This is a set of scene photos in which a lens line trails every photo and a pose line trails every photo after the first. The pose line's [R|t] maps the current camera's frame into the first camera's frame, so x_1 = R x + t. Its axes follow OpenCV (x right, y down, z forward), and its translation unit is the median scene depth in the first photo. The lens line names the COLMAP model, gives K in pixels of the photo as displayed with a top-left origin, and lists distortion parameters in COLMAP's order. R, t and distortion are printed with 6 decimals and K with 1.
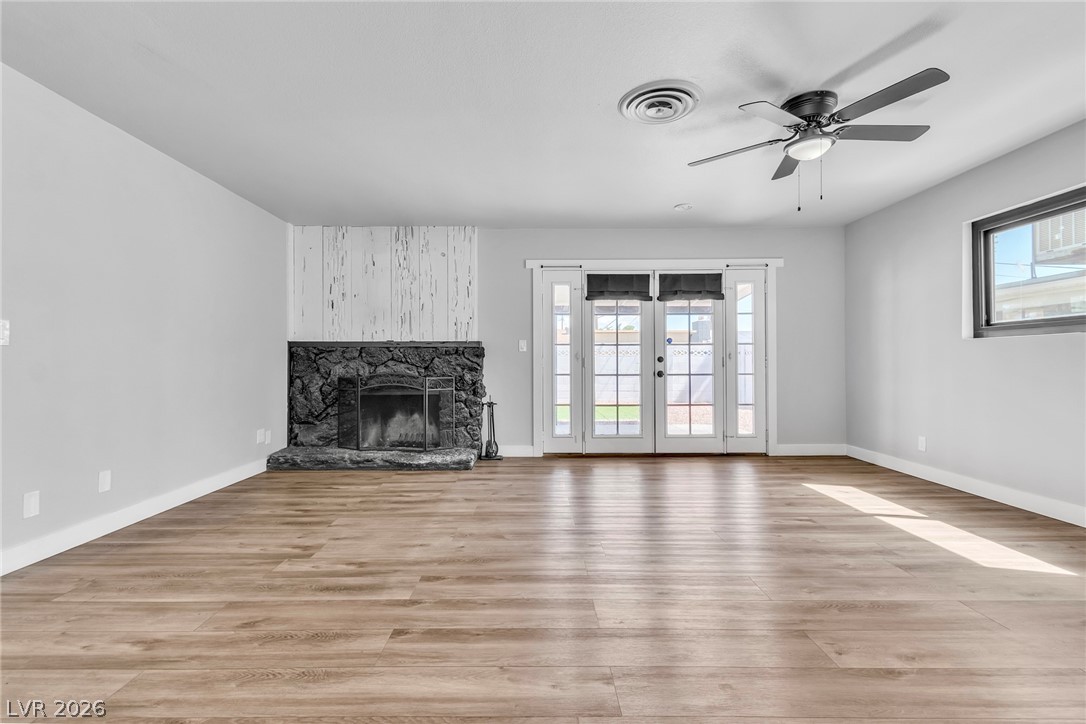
lens RADIAL K [[461.4, 0, 536.9], [0, 461.4, 359.3], [0, 0, 1]] dist [0.001591, -0.000304]
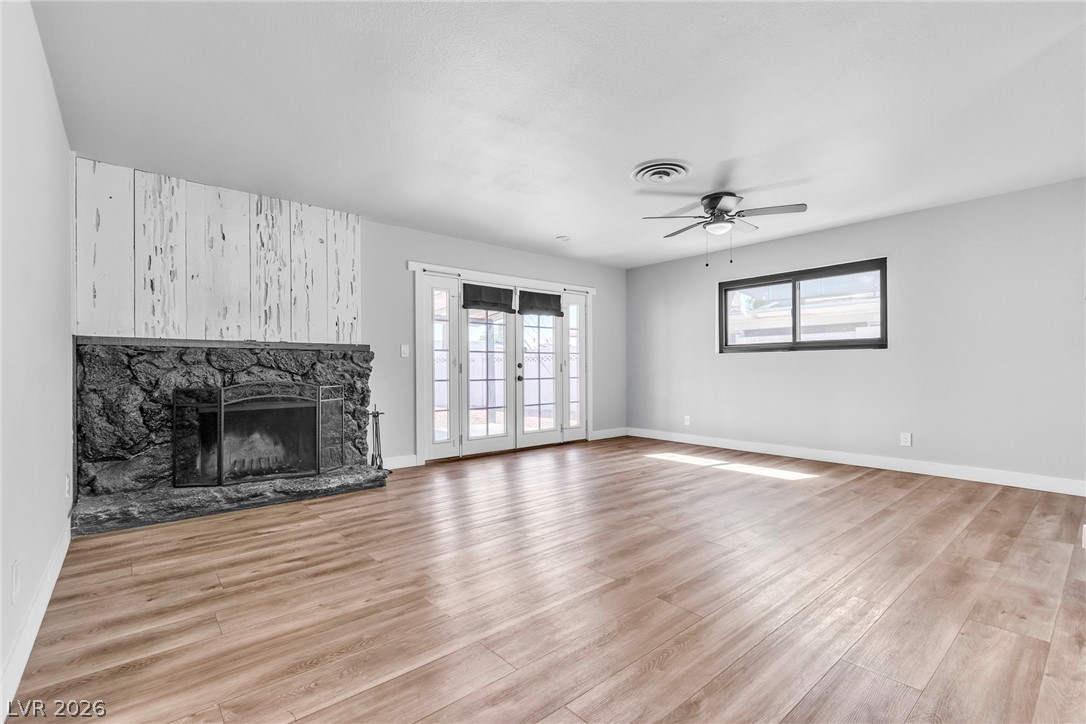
lens RADIAL K [[461.4, 0, 528.4], [0, 461.4, 368.5], [0, 0, 1]] dist [0.001591, -0.000304]
pose [[0.783515, 0.000040, 0.621373, -0.439983], [-0.003820, 0.999981, 0.004752, 0.001610], [-0.621361, -0.006097, 0.783501, 0.100820]]
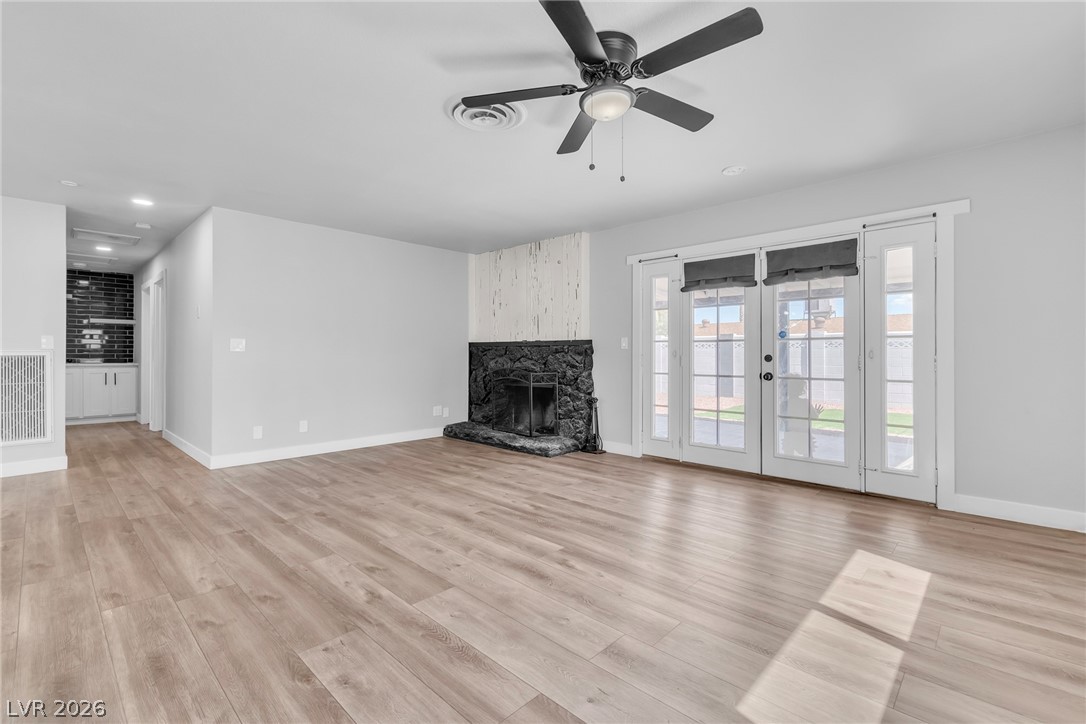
lens RADIAL K [[461.4, 0, 568.9], [0, 461.4, 351.7], [0, 0, 1]] dist [0.001591, -0.000304]
pose [[0.758318, 0.000160, -0.651885, 0.549105], [0.001709, 0.999996, 0.002234, -0.014195], [0.651883, -0.002809, 0.758314, 0.175500]]
